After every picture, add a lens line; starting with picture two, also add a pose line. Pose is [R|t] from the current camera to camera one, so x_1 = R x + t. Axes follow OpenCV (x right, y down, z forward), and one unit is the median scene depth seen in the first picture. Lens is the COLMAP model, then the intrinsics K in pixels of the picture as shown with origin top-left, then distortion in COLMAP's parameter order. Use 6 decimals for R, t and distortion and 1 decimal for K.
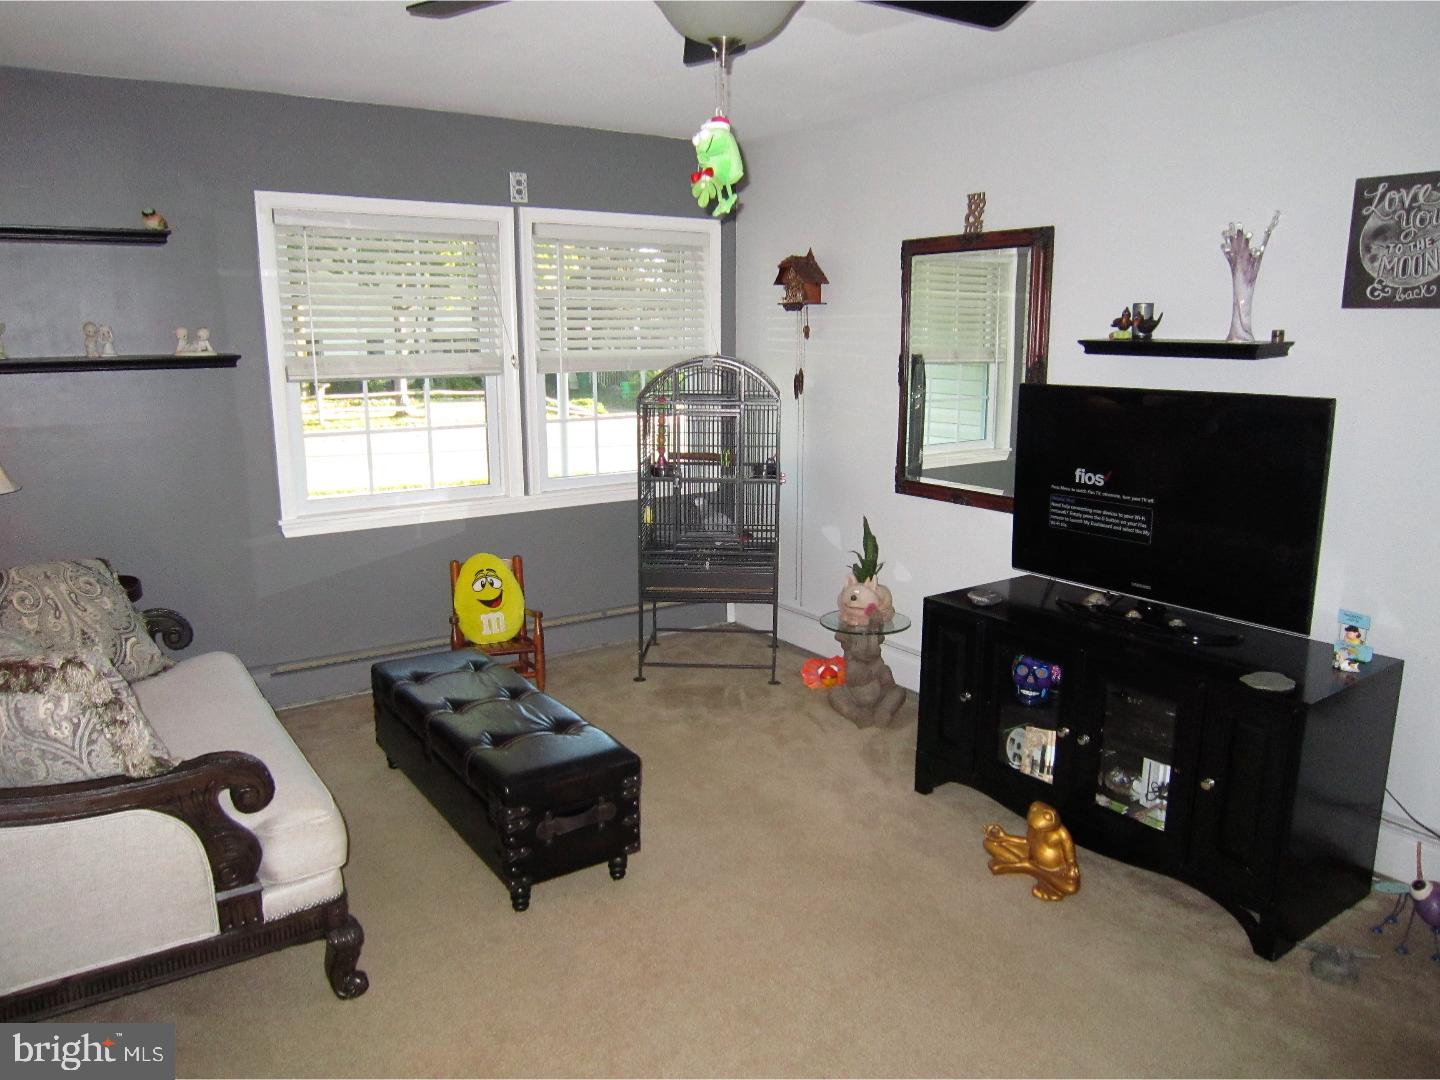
lens RADIAL K [[1014.2, 0, 720.0], [0, 1014.2, 540.0], [0, 0, 1]] dist [-0.089479, 0.030494]
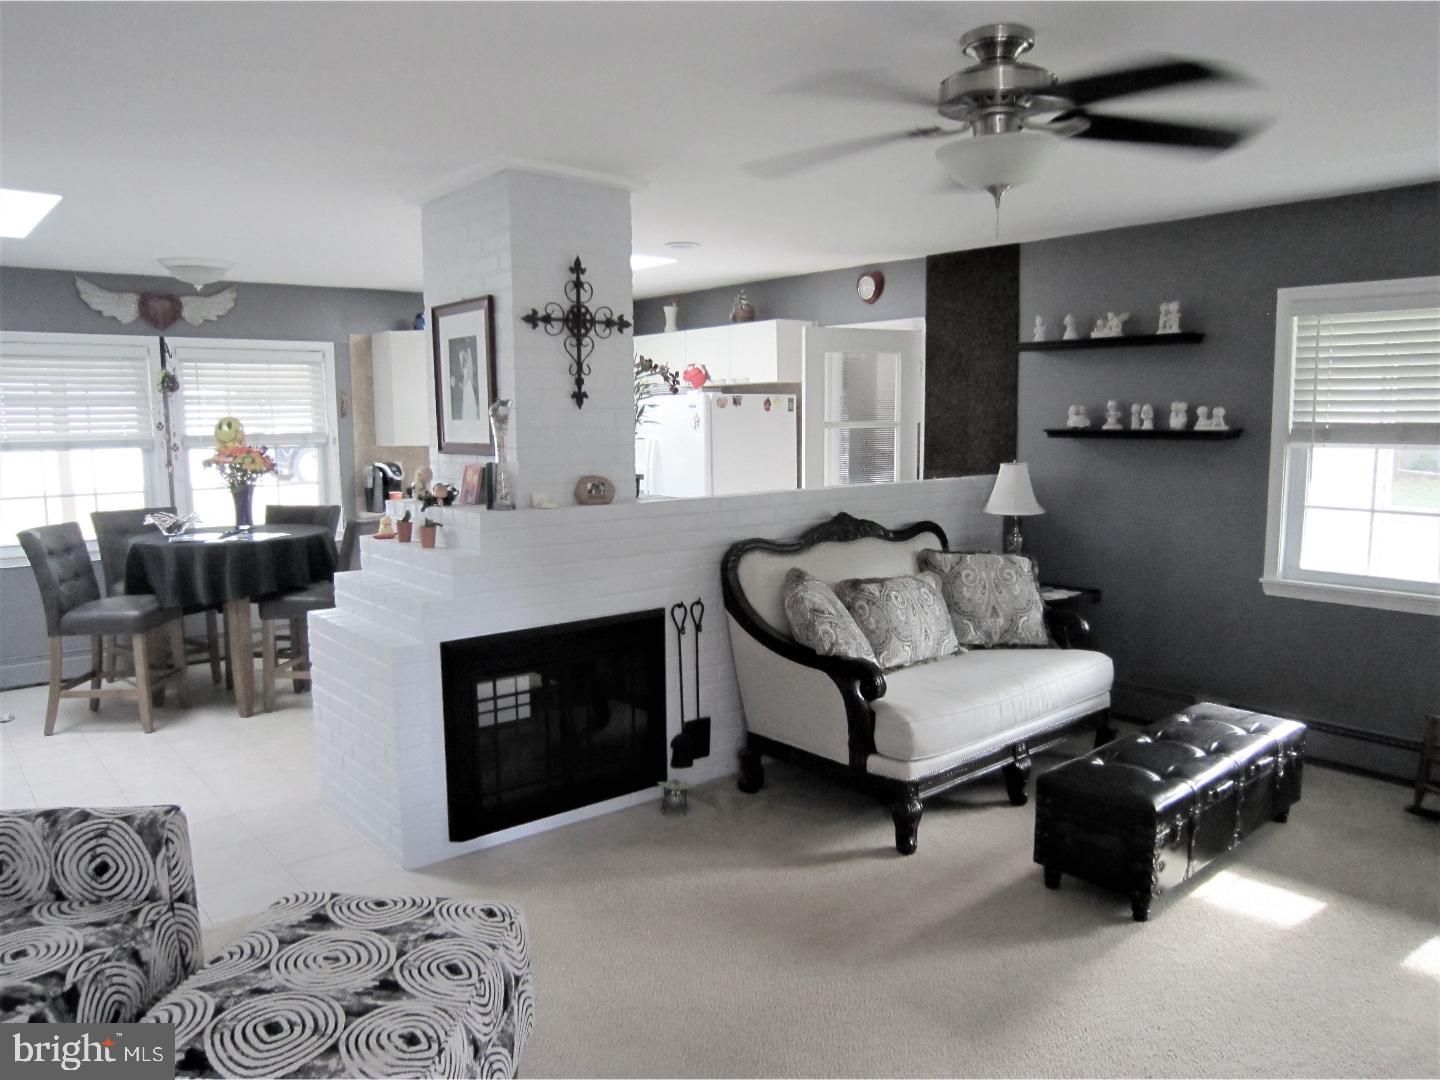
lens RADIAL K [[1014.2, 0, 720.0], [0, 1014.2, 540.0], [0, 0, 1]] dist [-0.089479, 0.030494]
pose [[0.108503, 0.122530, -0.986516, 1.426514], [-0.189517, 0.976724, 0.100469, -0.139651], [0.975864, 0.176061, 0.129199, 0.623782]]
